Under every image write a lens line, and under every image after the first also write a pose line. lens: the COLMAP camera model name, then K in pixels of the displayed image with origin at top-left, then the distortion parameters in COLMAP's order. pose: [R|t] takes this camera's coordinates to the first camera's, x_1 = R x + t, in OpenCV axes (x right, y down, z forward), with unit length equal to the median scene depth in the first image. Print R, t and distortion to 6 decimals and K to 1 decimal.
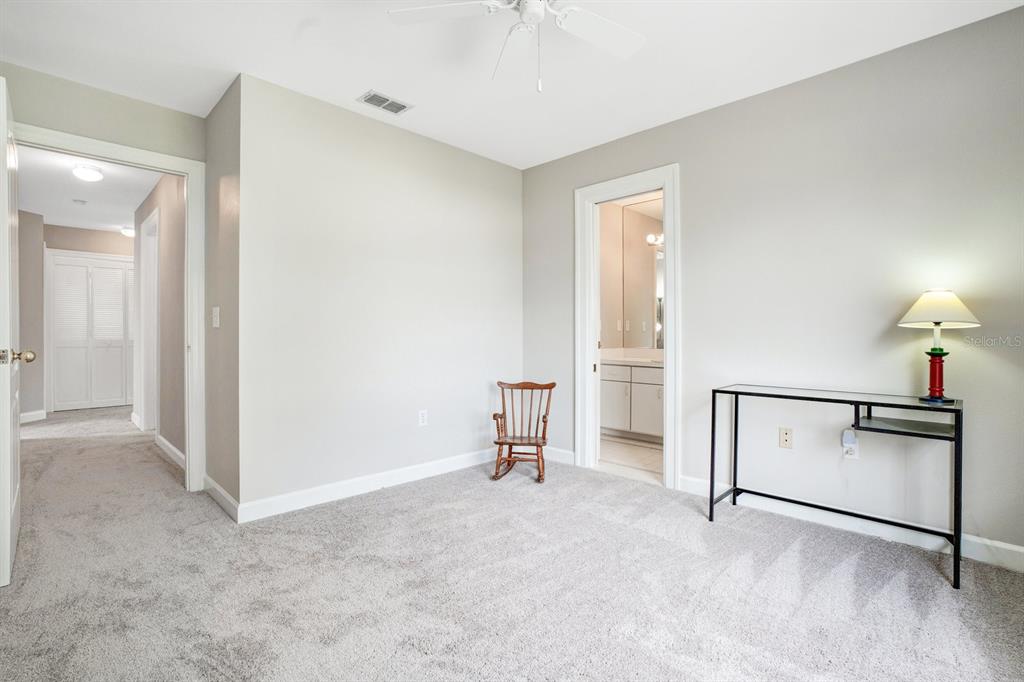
lens RADIAL K [[476.1, 0, 507.5], [0, 476.1, 334.4], [0, 0, 1]] dist [-0.061999, 0.024095]
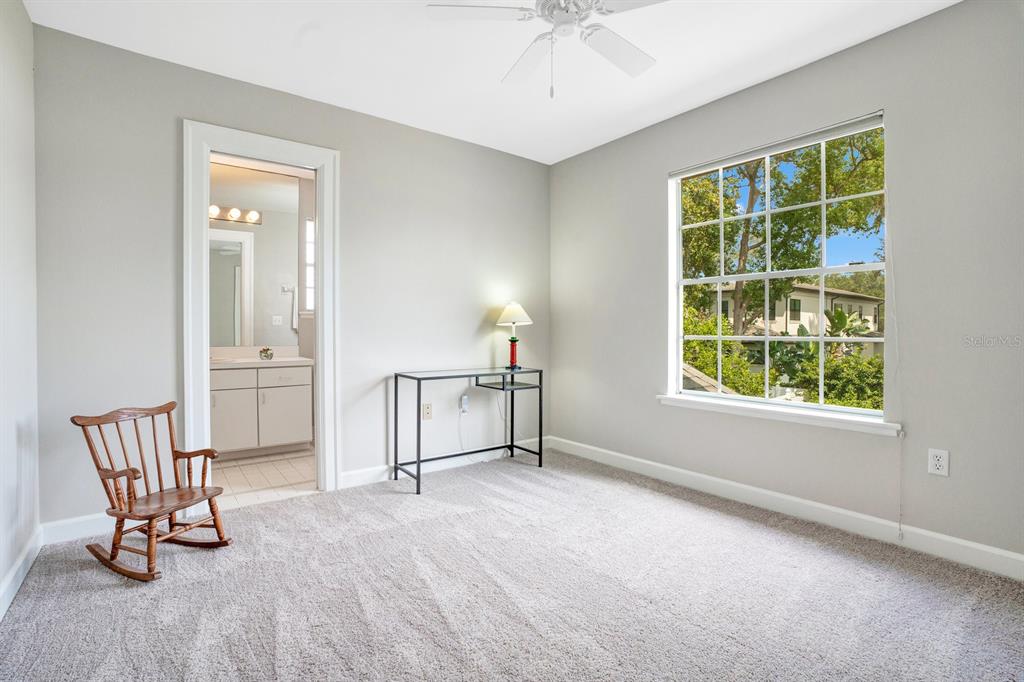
lens RADIAL K [[476.1, 0, 507.5], [0, 476.1, 334.4], [0, 0, 1]] dist [-0.061999, 0.024095]
pose [[0.127703, -0.015412, 0.991693, -0.661675], [-0.005336, 0.999854, 0.016226, -0.007511], [-0.991798, -0.007364, 0.127602, 0.635930]]
